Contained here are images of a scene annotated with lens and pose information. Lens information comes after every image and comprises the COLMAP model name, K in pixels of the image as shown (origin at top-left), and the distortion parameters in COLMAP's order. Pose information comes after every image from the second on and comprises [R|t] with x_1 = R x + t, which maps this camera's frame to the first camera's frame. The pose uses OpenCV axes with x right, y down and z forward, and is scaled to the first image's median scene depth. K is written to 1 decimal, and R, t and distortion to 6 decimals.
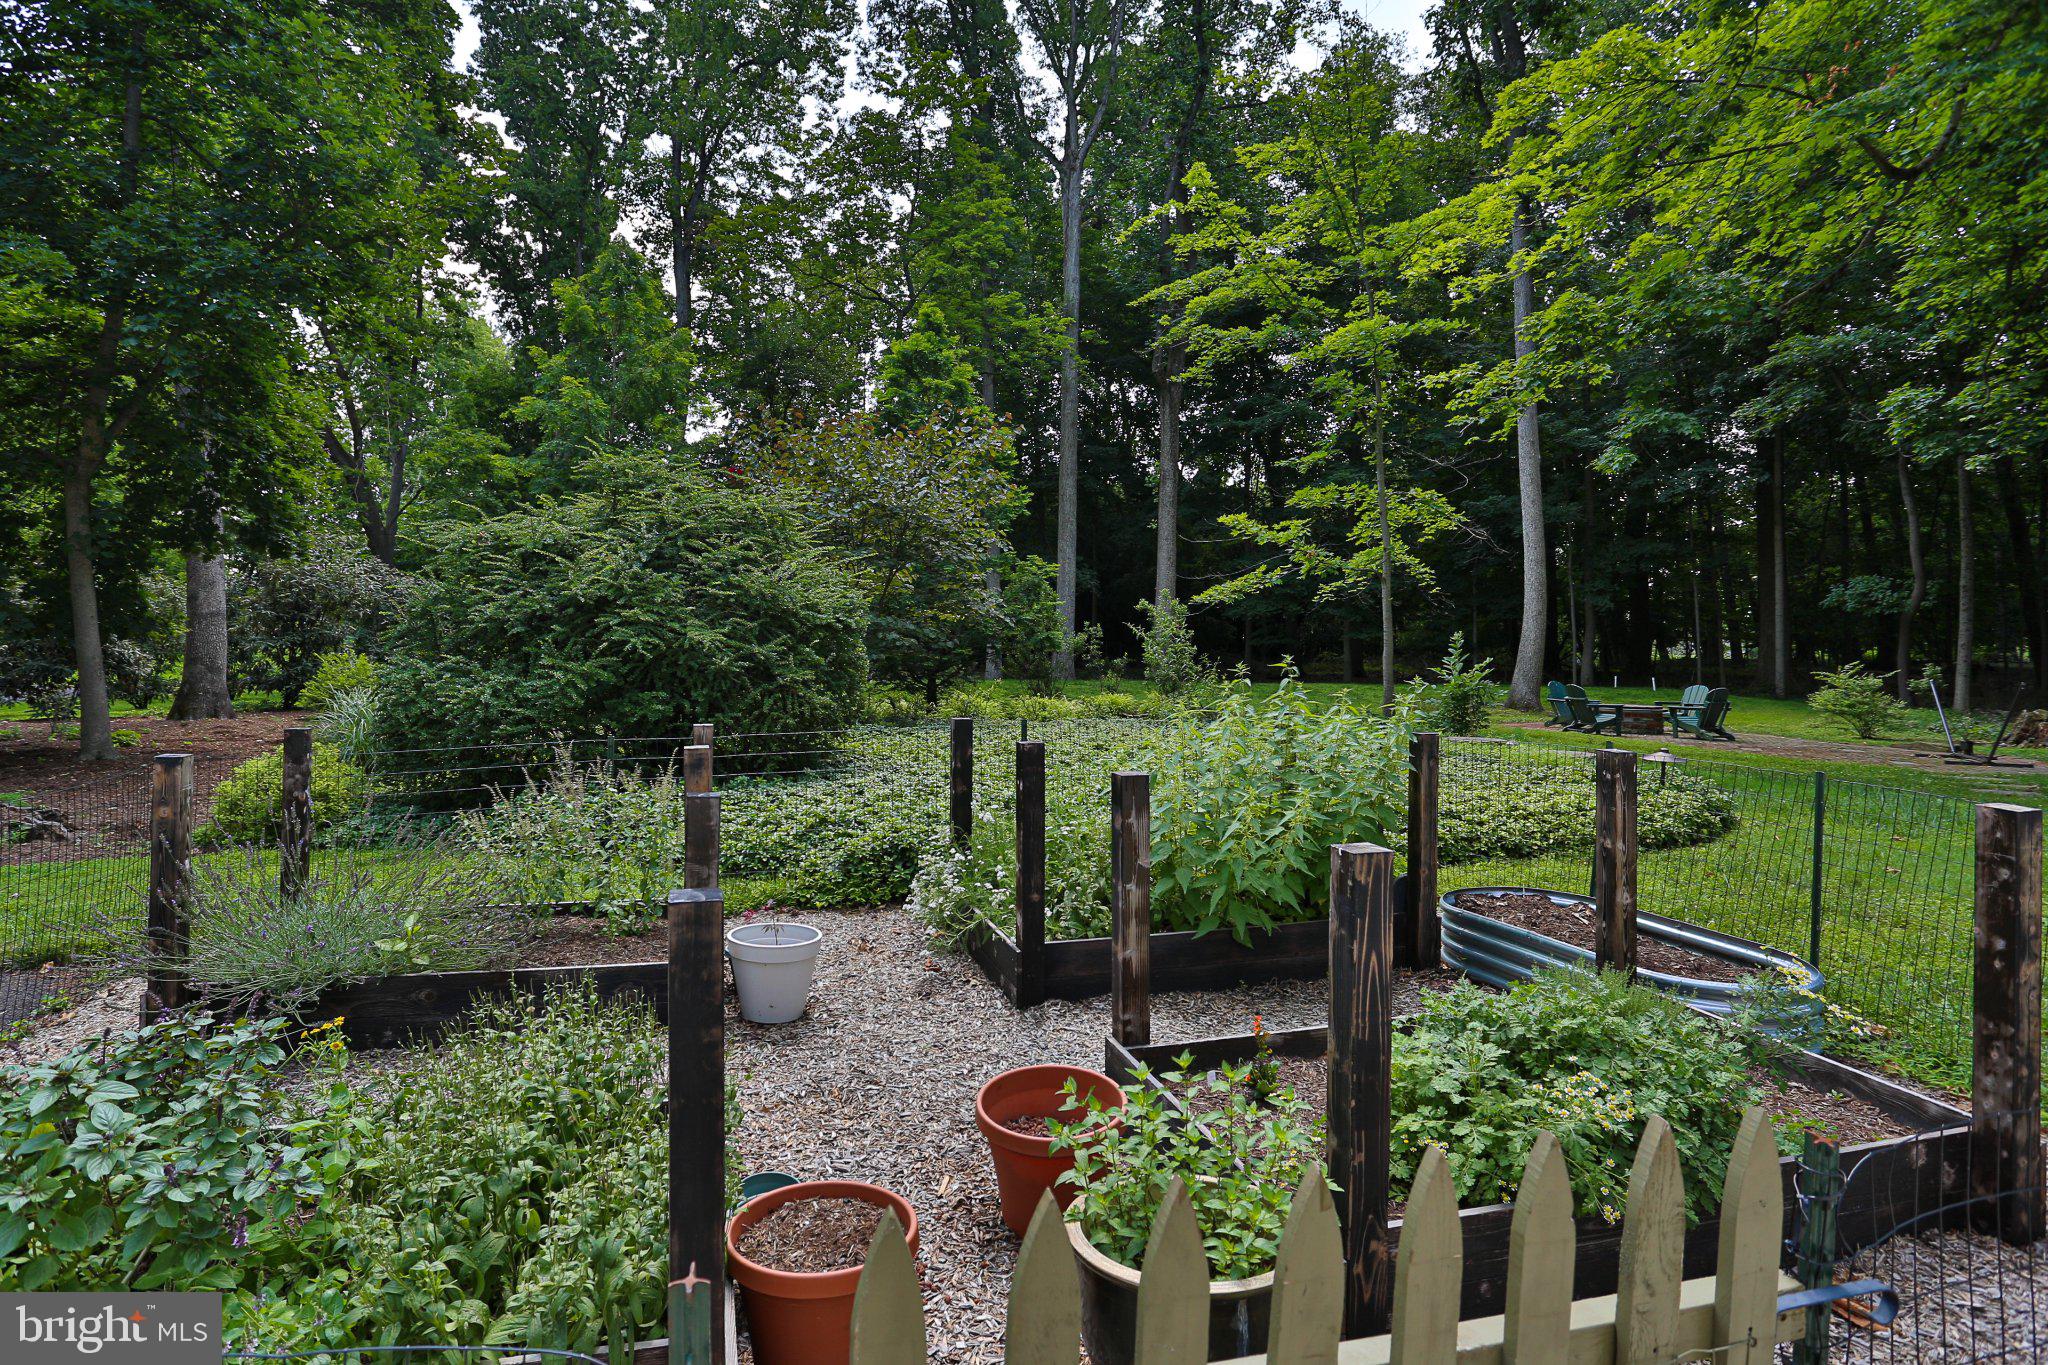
lens RADIAL K [[1105.2, 0, 946.5], [0, 1105.2, 576.1], [0, 0, 1]] dist [-0.036280, 0.010630]
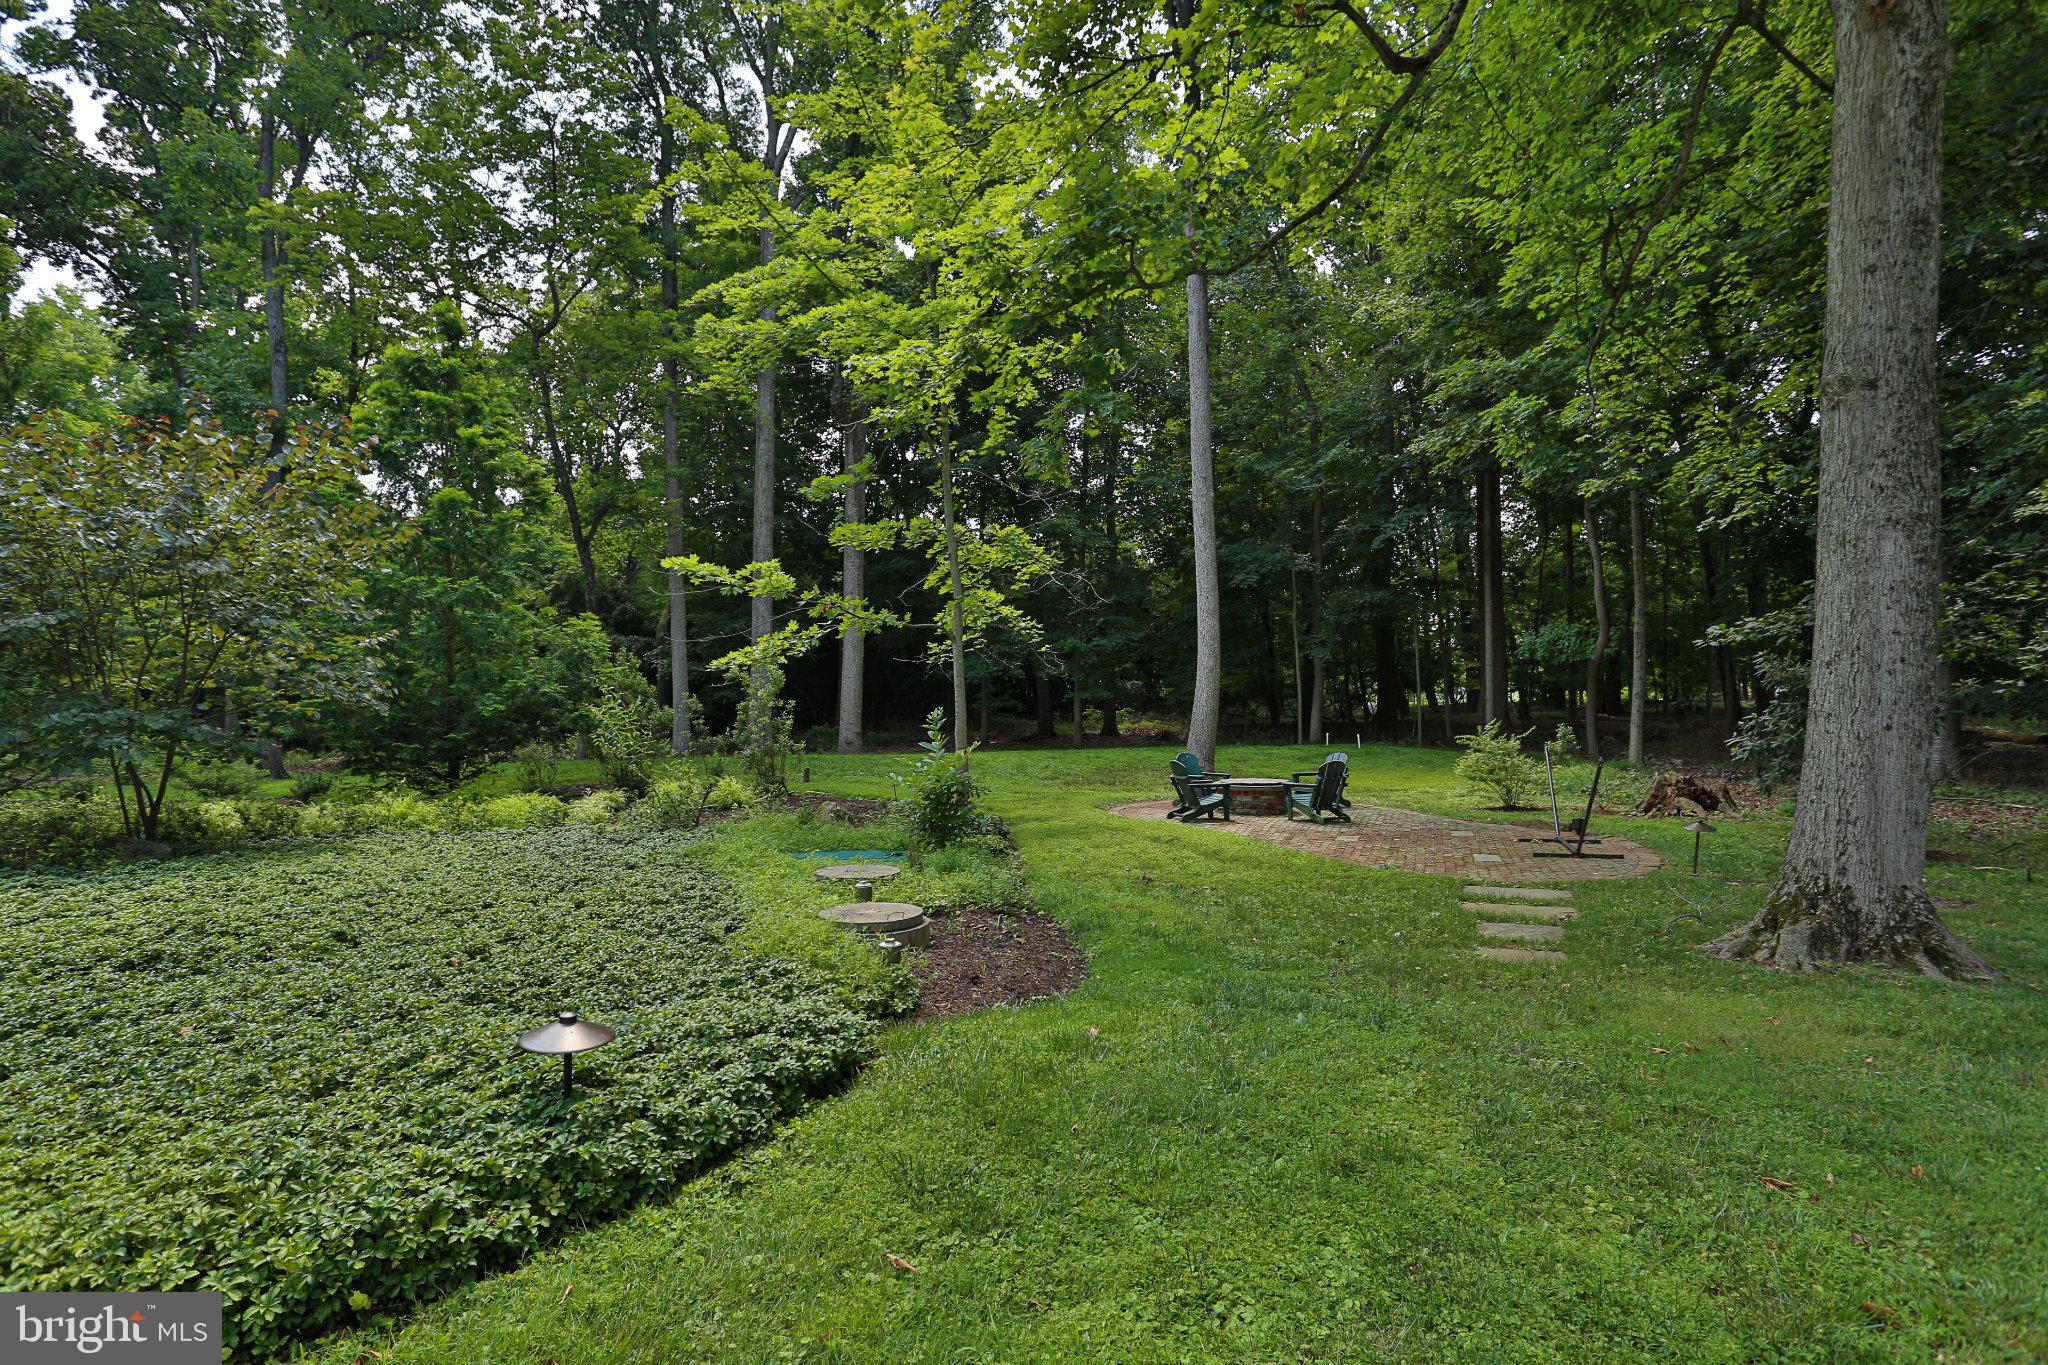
lens RADIAL K [[1105.2, 0, 1000.9], [0, 1105.2, 643.4], [0, 0, 1]] dist [-0.036280, 0.010630]
pose [[0.983436, -0.017356, 0.180422, 0.287052], [0.016206, 0.999838, 0.007848, 0.002126], [-0.180529, -0.004794, 0.983558, 0.197592]]
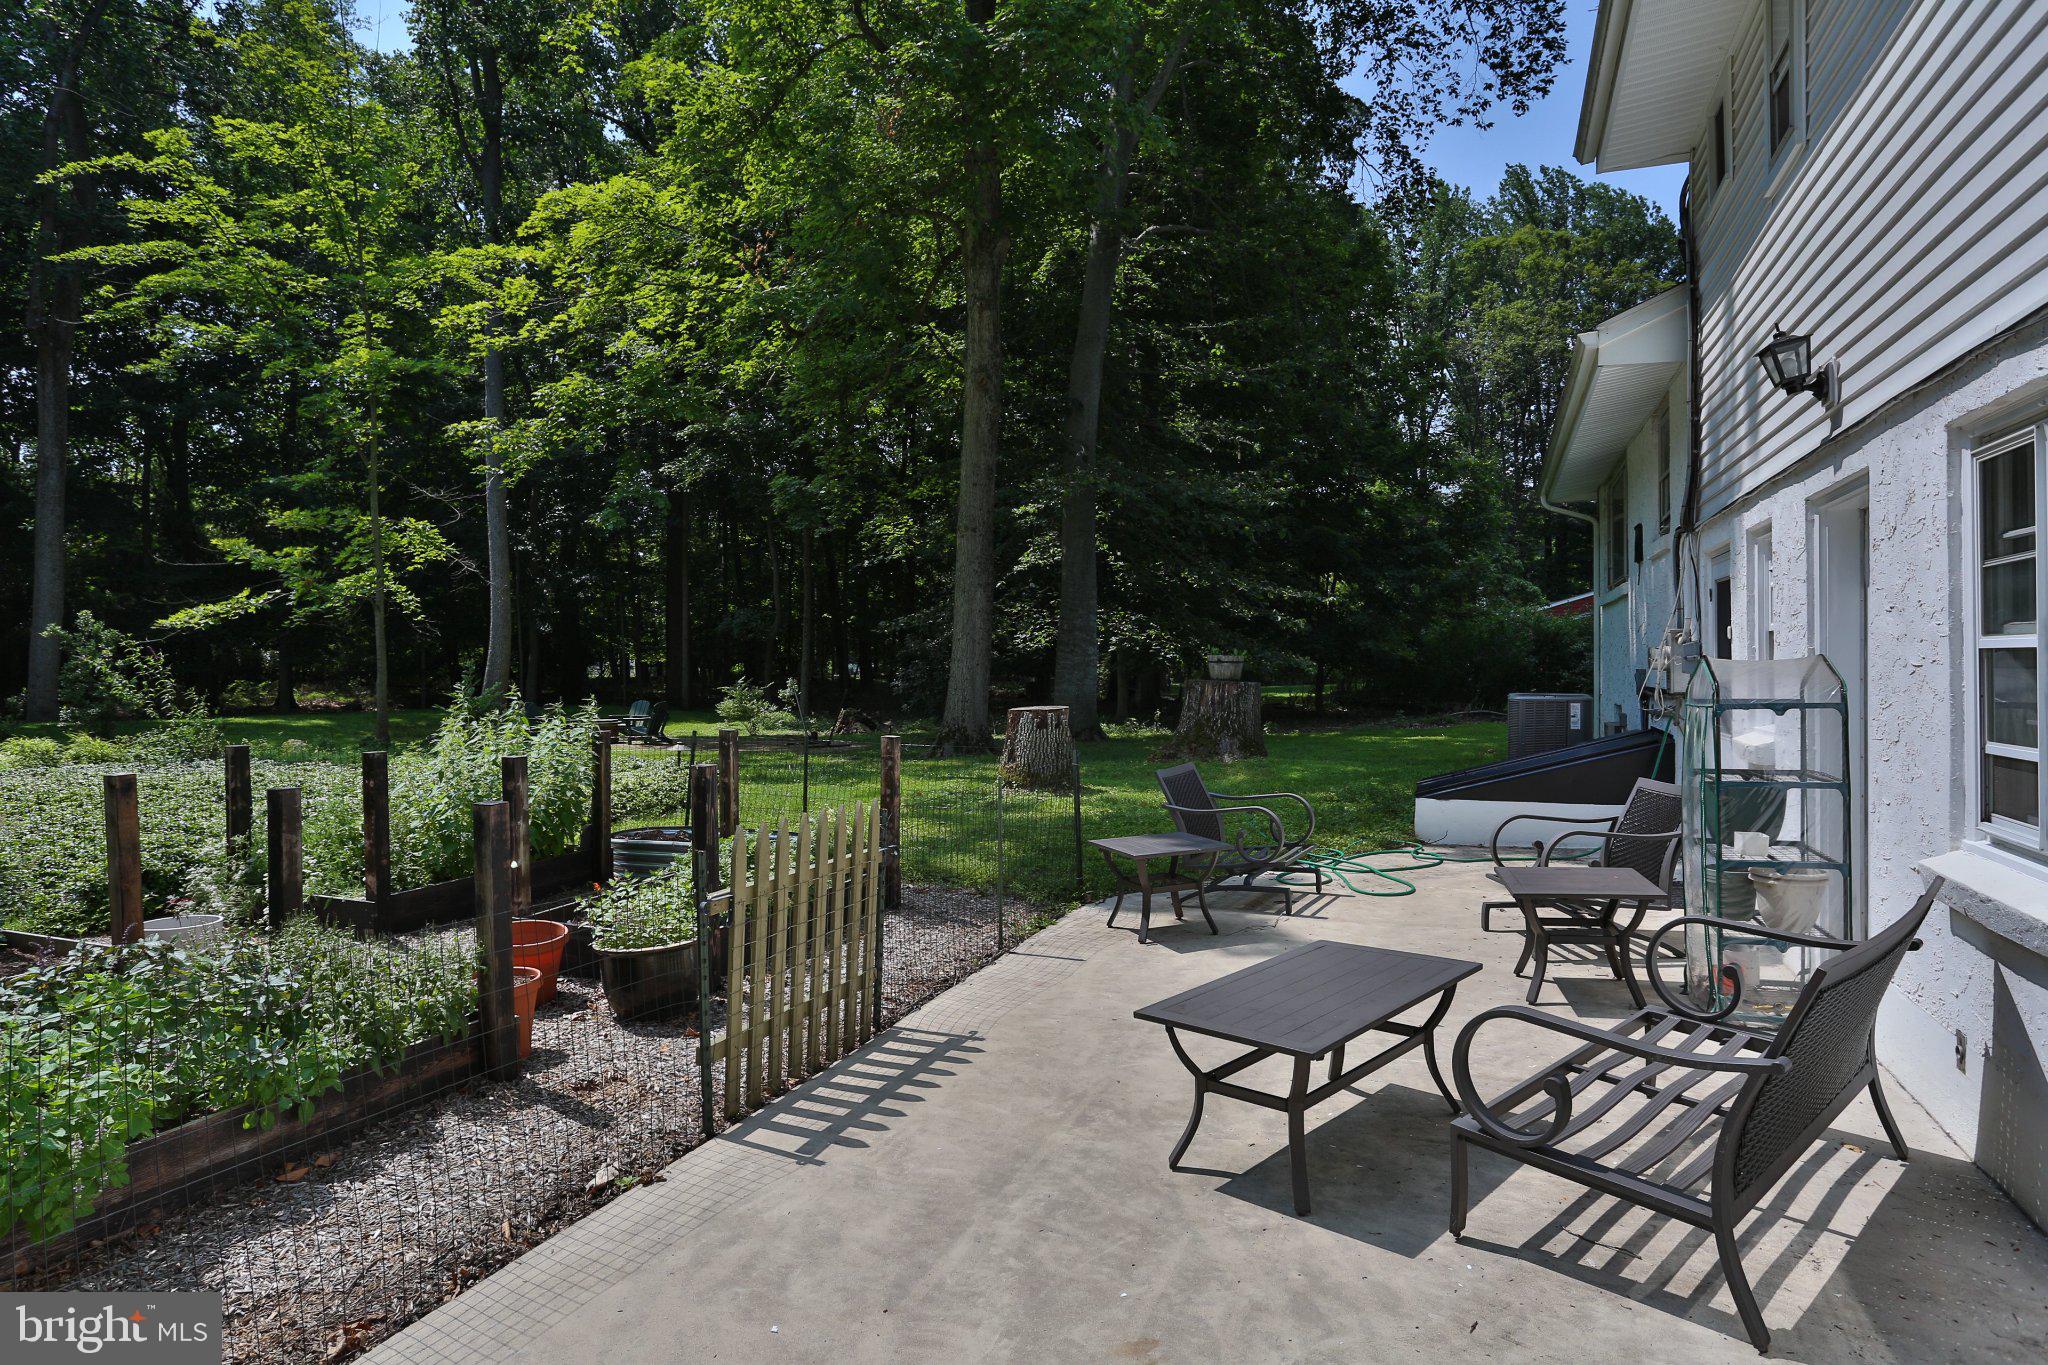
lens RADIAL K [[1188.6, 0, 992.9], [0, 1188.6, 679.0], [0, 0, 1]] dist [-0.042907, 0.028996]
pose [[0.601745, -0.026158, 0.798260, -0.122424], [-0.031275, 0.997925, 0.056276, -0.009149], [-0.798076, -0.058829, 0.599678, -0.095437]]
